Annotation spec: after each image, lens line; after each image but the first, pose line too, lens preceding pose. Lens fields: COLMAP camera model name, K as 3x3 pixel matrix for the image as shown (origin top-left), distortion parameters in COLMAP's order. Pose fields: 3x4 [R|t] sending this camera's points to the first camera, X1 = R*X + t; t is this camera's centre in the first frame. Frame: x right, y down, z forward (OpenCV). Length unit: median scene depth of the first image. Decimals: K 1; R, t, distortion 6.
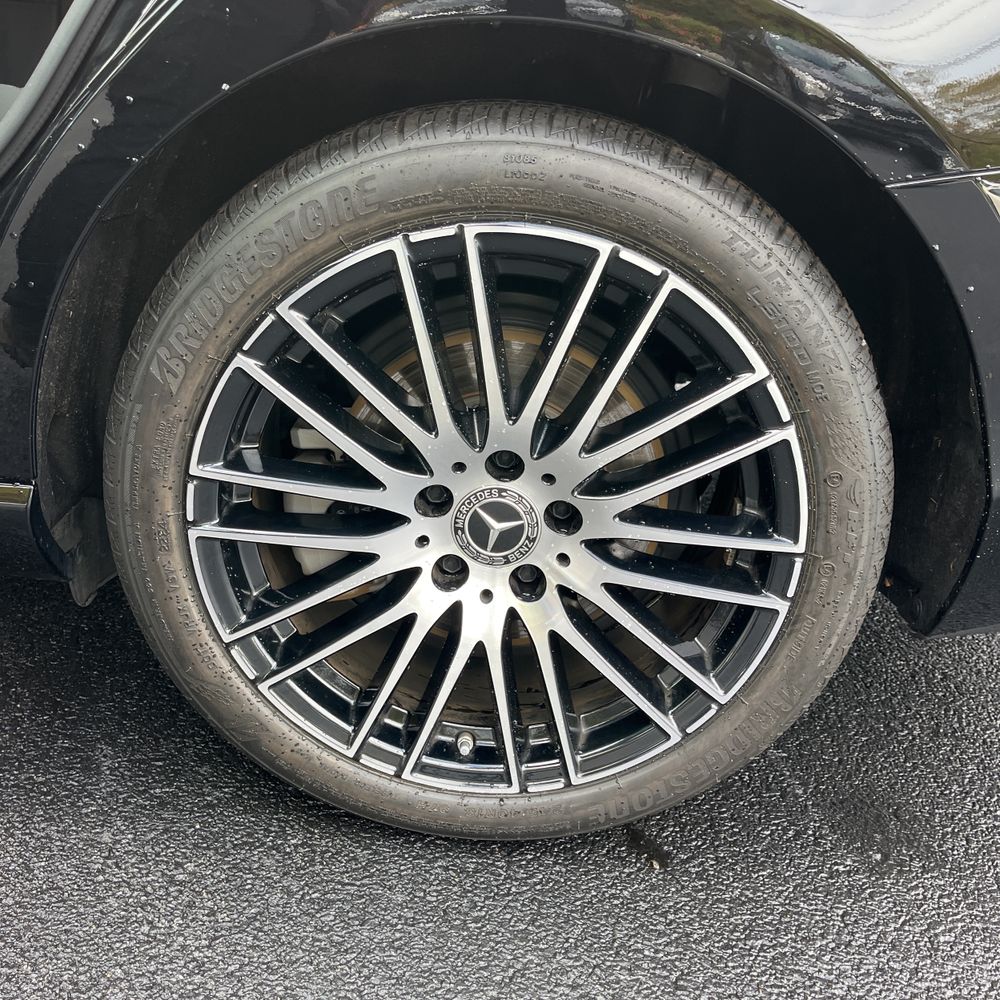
lens RADIAL K [[1017.9, 0, 507.0], [0, 1017.9, 498.5], [0, 0, 1]] dist [0.020122, 0.000000]
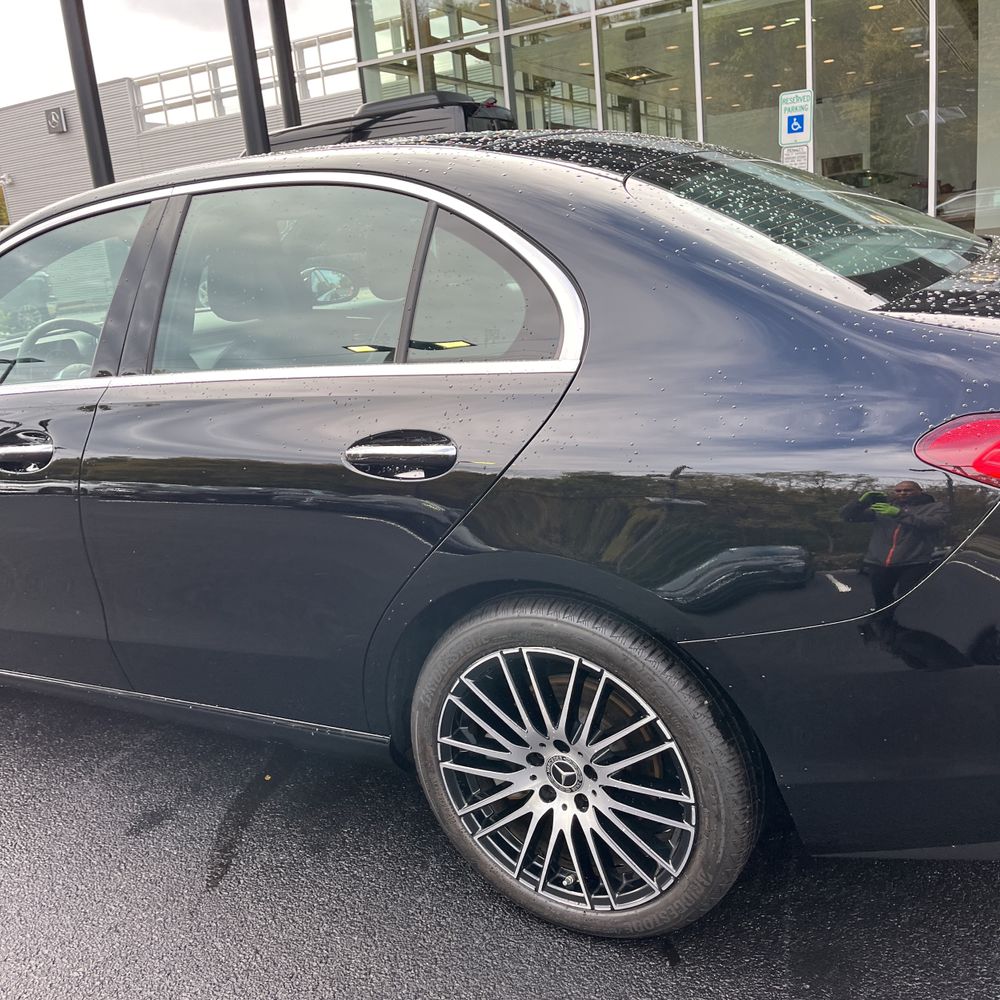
lens RADIAL K [[1017.9, 0, 498.6], [0, 1017.9, 506.1], [0, 0, 1]] dist [0.020122, 0.000000]
pose [[0.854056, -0.045092, -0.518223, 0.999032], [-0.011697, 0.994319, -0.105796, -0.300655], [0.520049, 0.096418, 0.848677, -0.920306]]
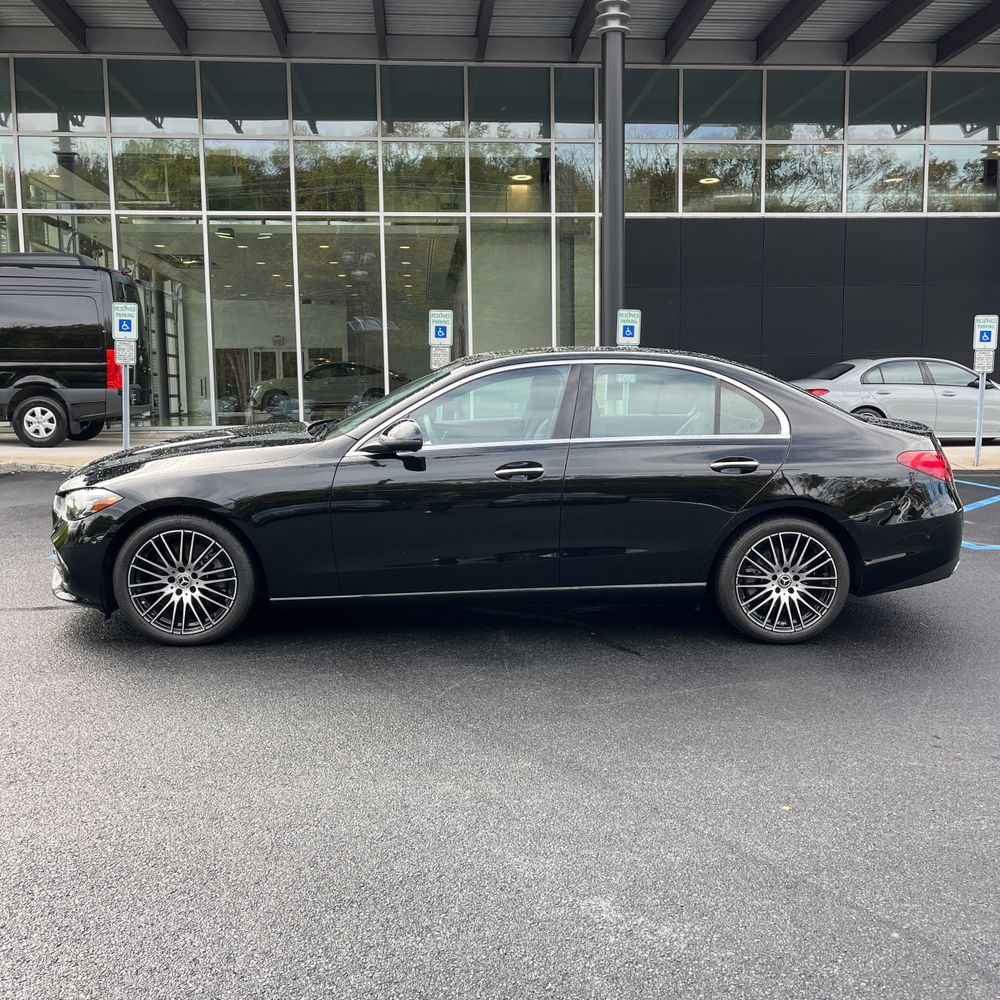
lens RADIAL K [[1017.9, 0, 515.4], [0, 1017.9, 511.7], [0, 0, 1]] dist [0.020122, 0.000000]
pose [[0.992415, -0.105250, 0.063524, -1.907611], [0.117322, 0.965212, -0.233668, 0.842590], [-0.036721, 0.239348, 0.970239, -4.809543]]
